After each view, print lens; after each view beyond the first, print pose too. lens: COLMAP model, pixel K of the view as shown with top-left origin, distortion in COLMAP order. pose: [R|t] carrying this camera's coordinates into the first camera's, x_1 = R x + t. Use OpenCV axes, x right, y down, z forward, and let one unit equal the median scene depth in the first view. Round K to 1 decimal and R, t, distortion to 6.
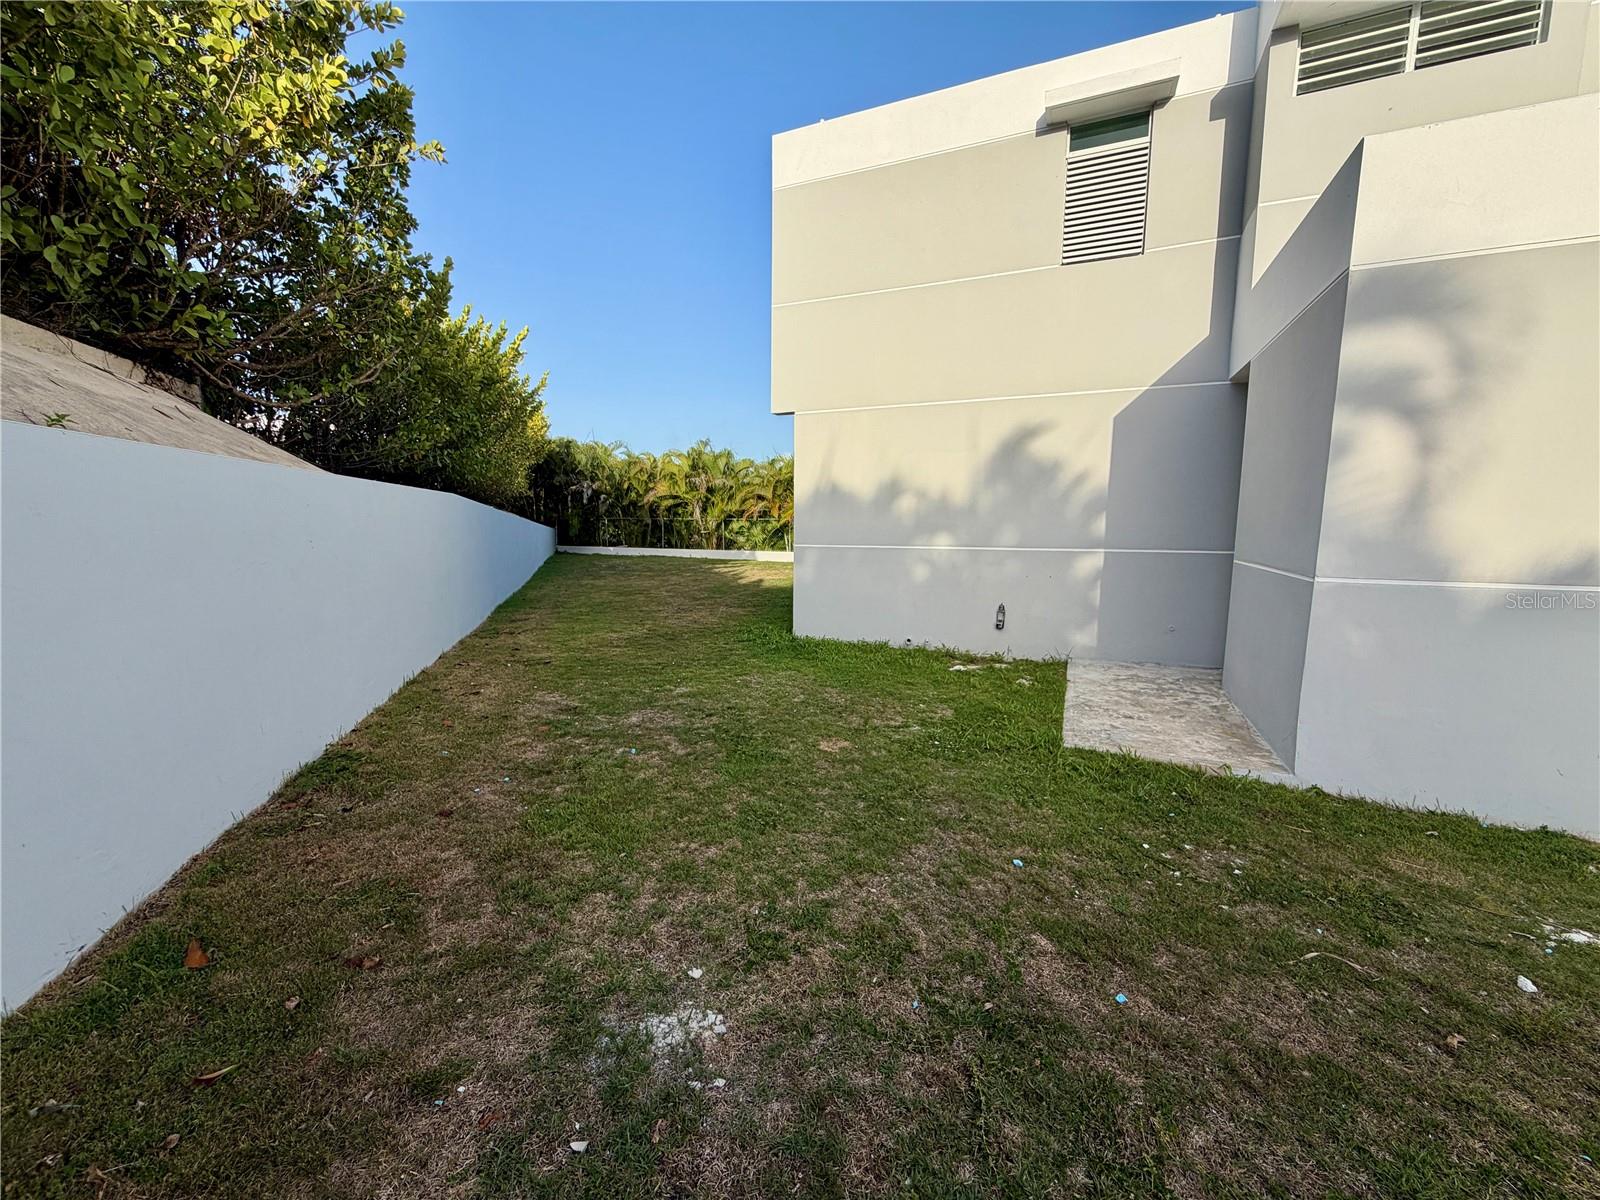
lens RADIAL K [[639.7, 0, 793.2], [0, 639.7, 597.6], [0, 0, 1]] dist [0.000264, -0.000689]
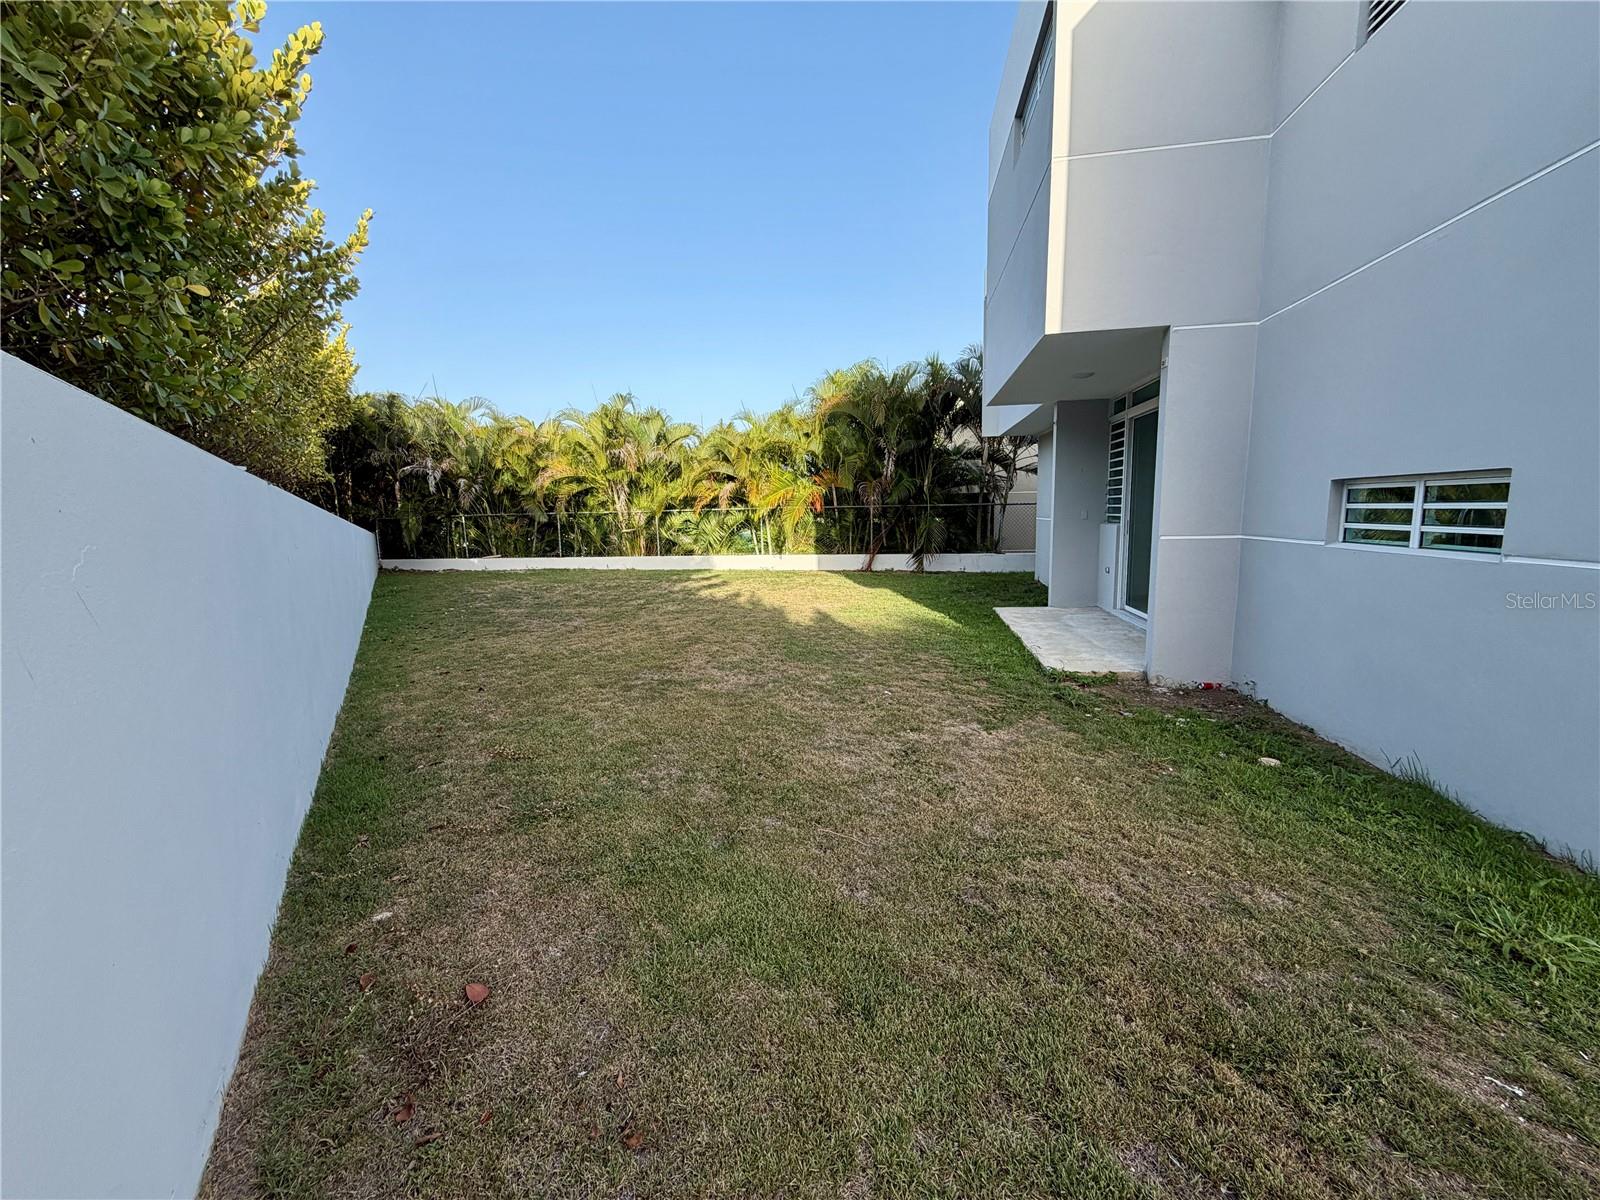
lens RADIAL K [[639.7, 0, 804.0], [0, 639.7, 597.6], [0, 0, 1]] dist [0.000264, -0.000689]
pose [[0.965058, -0.063208, 0.254299, -0.138069], [0.060109, 0.997992, 0.019950, -0.034180], [-0.255049, -0.003967, 0.966920, 0.296523]]
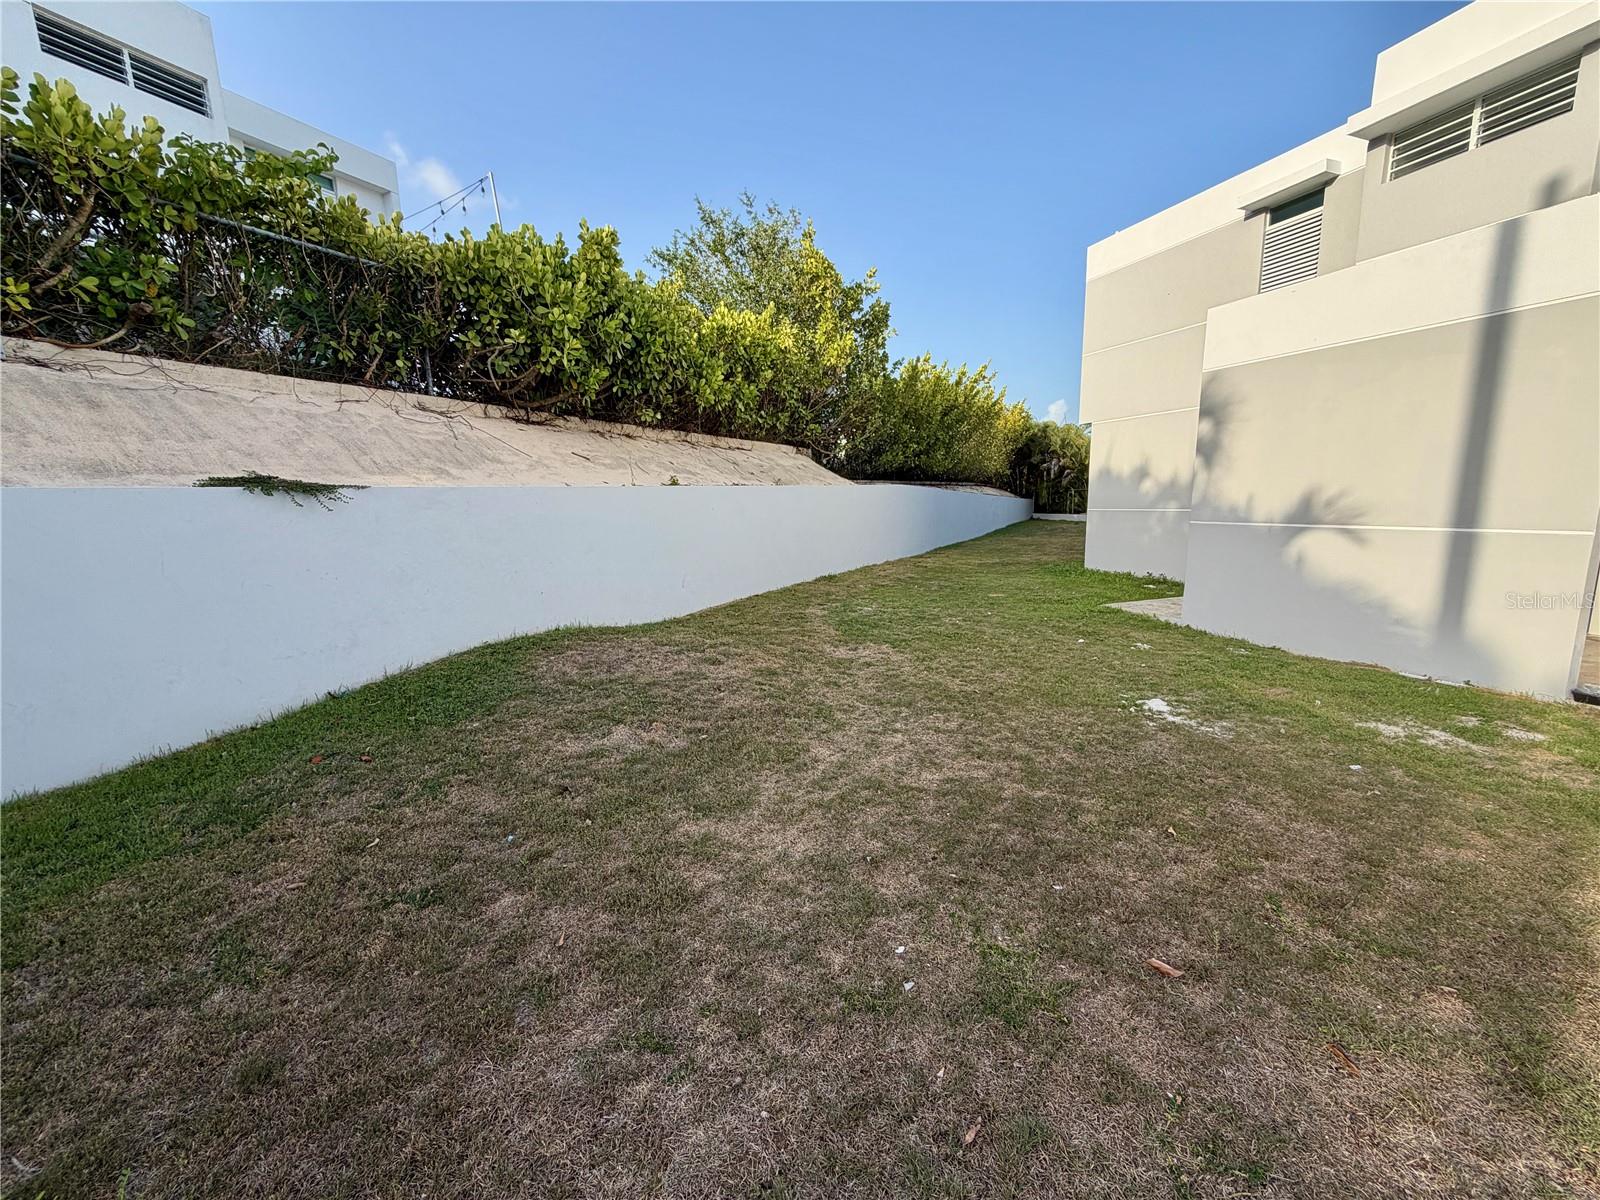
lens RADIAL K [[639.7, 0, 799.5], [0, 639.7, 606.7], [0, 0, 1]] dist [0.000264, -0.000689]
pose [[0.705852, 0.101841, -0.701000, 0.217870], [-0.059597, 0.994640, 0.084491, 0.022472], [0.705848, -0.017861, 0.708138, -0.209051]]
